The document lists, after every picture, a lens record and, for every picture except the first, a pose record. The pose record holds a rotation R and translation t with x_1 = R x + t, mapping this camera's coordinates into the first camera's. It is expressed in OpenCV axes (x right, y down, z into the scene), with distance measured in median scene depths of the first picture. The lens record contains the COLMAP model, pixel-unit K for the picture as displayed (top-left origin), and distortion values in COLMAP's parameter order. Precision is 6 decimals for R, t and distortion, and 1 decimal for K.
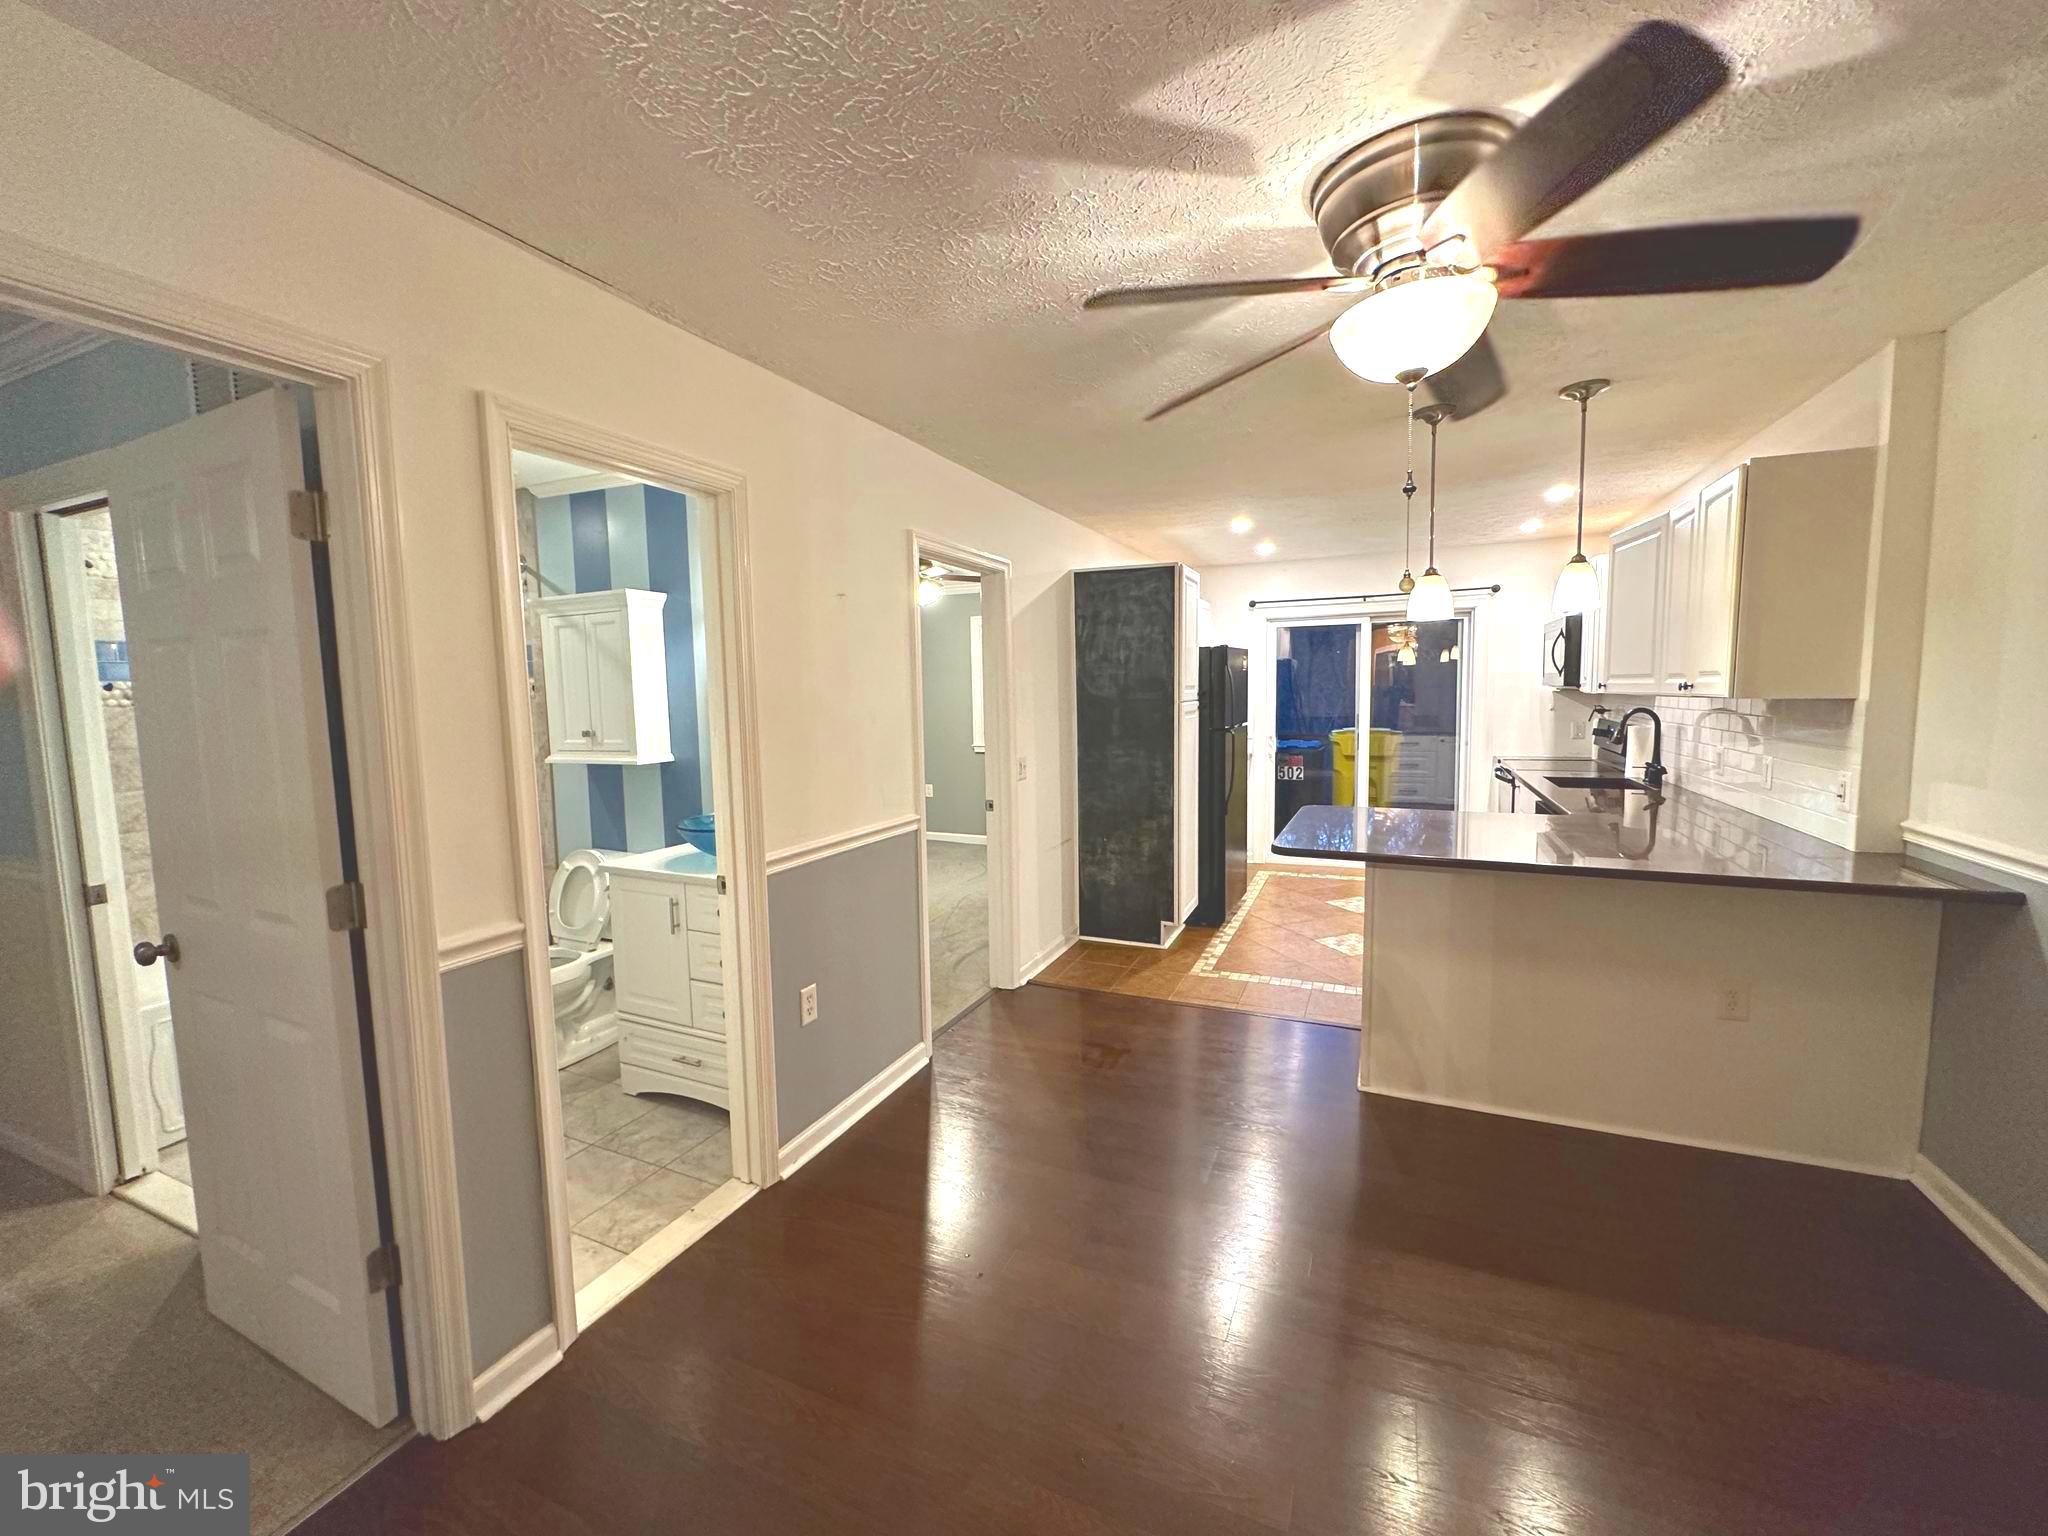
lens RADIAL K [[811.8, 0, 1024.1], [0, 811.8, 762.3], [0, 0, 1]] dist [-0.007539, 0.000146]
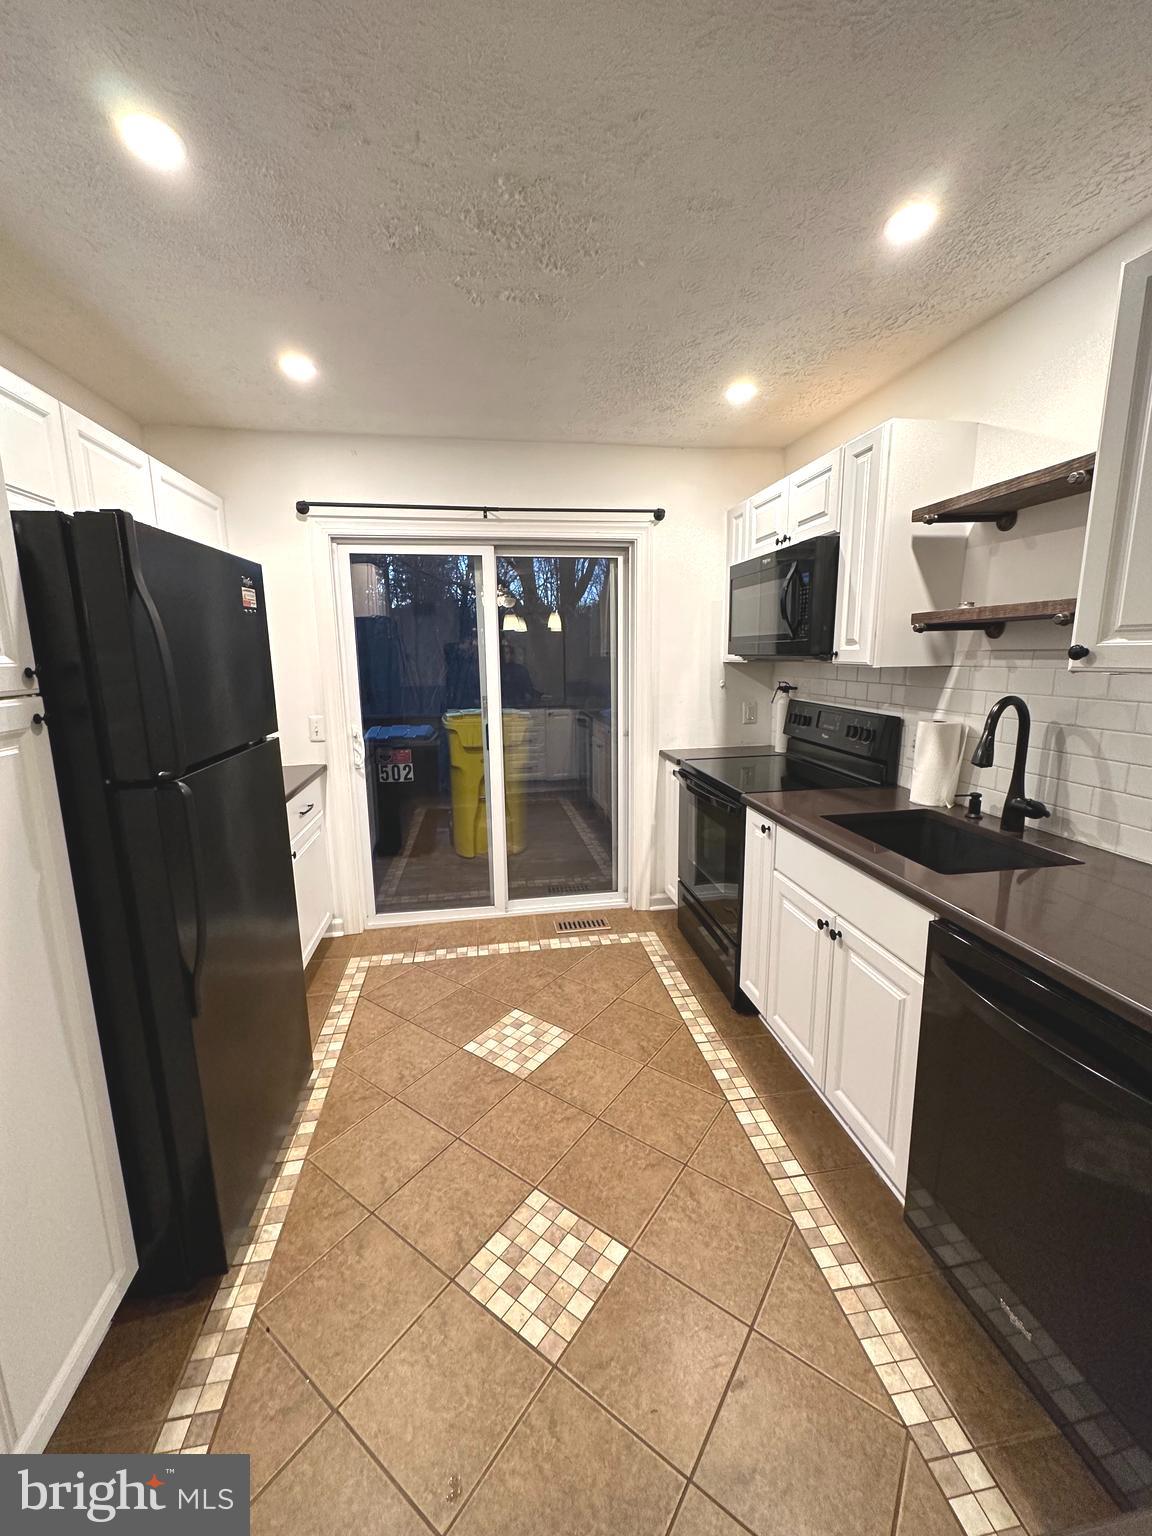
lens RADIAL K [[608.8, 0, 576.0], [0, 608.8, 768.0], [0, 0, 1]] dist [-0.007539, 0.000146]
pose [[0.834747, -0.094568, 0.542453, 0.219778], [0.046100, 0.993686, 0.102293, -0.054172], [-0.548701, -0.060382, 0.833835, 0.598862]]
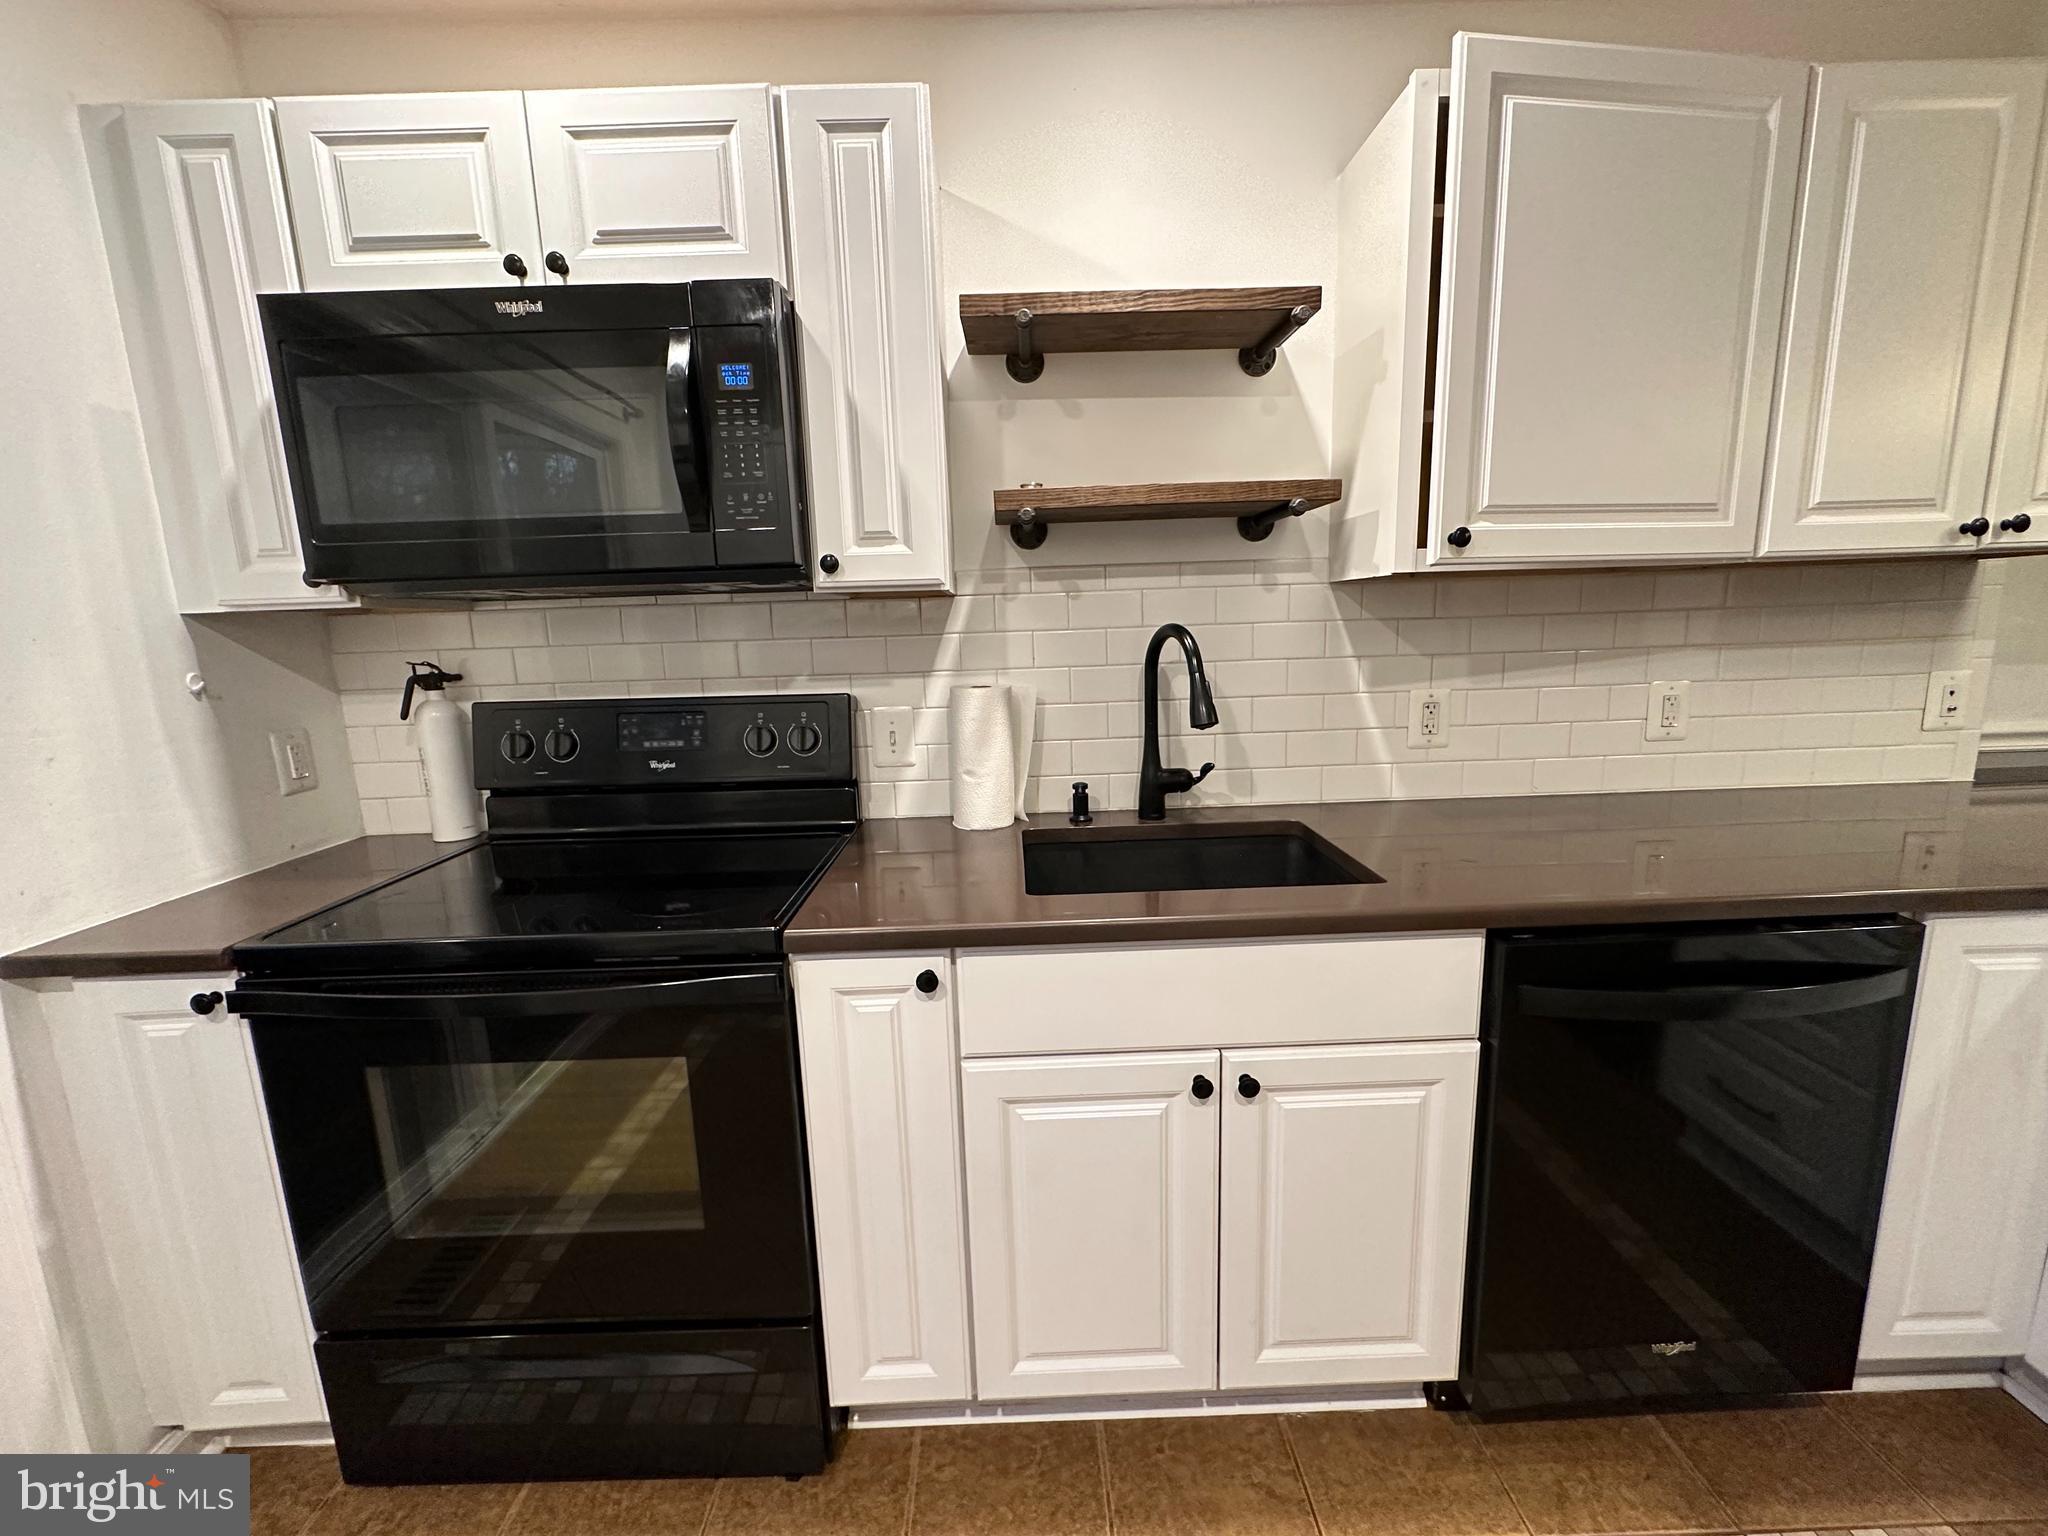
lens RADIAL K [[811.8, 0, 1024.1], [0, 811.8, 762.3], [0, 0, 1]] dist [-0.007539, 0.000146]
pose [[-0.429569, -0.116704, 0.895461, 0.332925], [0.120143, 0.975413, 0.184759, -0.059842], [-0.895006, 0.186950, -0.404986, 0.892502]]
